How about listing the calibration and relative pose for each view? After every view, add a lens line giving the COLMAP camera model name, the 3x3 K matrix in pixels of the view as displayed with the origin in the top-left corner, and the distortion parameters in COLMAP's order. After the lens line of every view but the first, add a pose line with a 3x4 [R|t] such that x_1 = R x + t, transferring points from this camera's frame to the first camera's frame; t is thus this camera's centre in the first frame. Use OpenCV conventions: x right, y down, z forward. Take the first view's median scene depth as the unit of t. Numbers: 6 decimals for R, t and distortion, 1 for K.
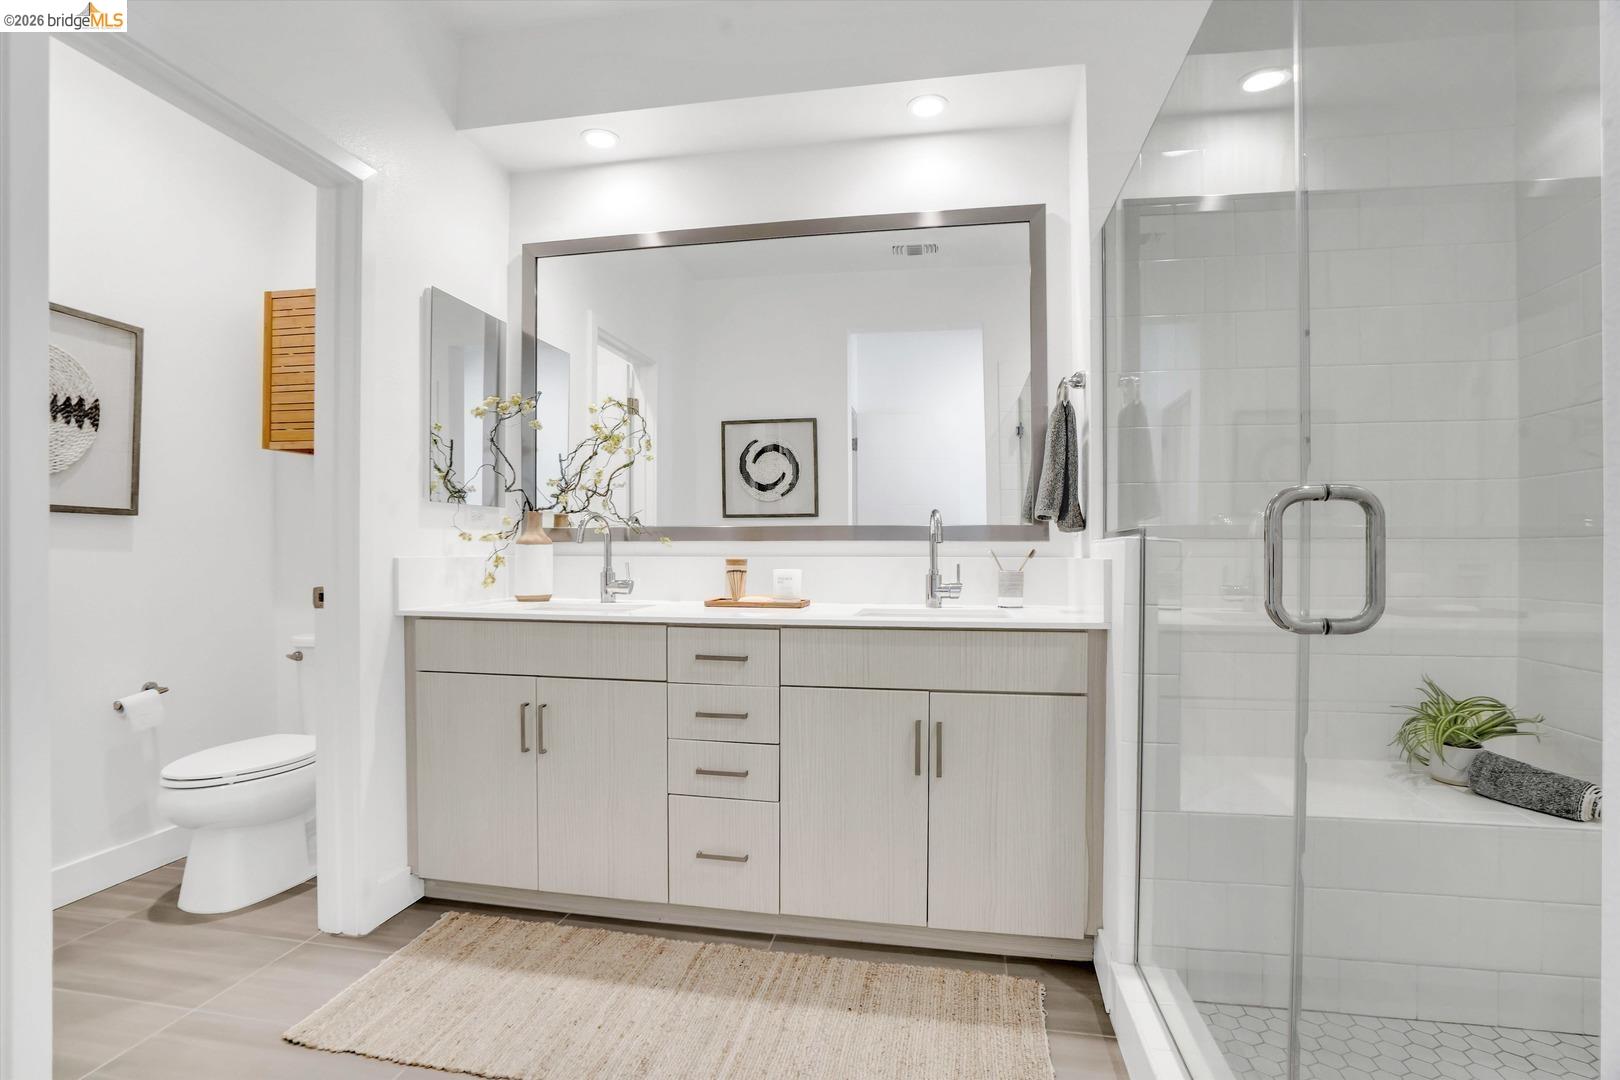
lens RADIAL K [[766.1, 0, 808.8], [0, 766.1, 547.7], [0, 0, 1]] dist [-0.027866, 0.002246]
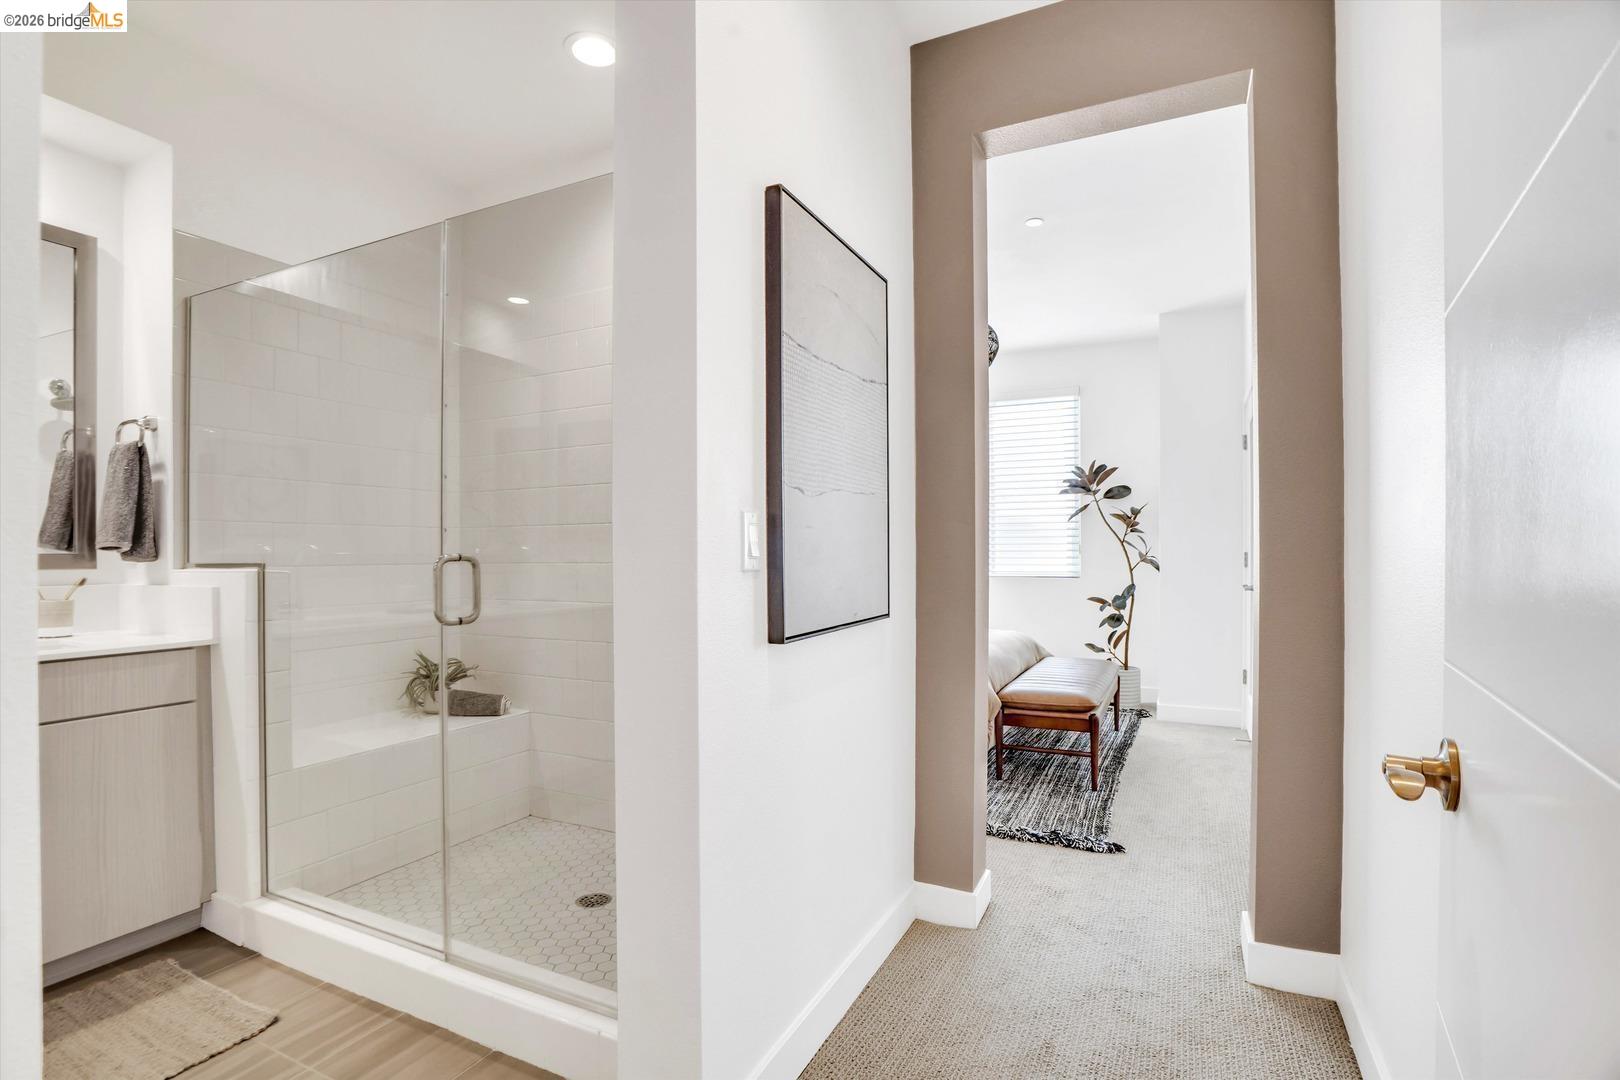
lens RADIAL K [[766.1, 0, 814.1], [0, 766.1, 559.6], [0, 0, 1]] dist [-0.027866, 0.002246]
pose [[0.271772, -0.011259, 0.962296, -0.517789], [-0.000007, 0.999932, 0.011701, -0.043955], [-0.962362, -0.003186, 0.271754, -0.252743]]
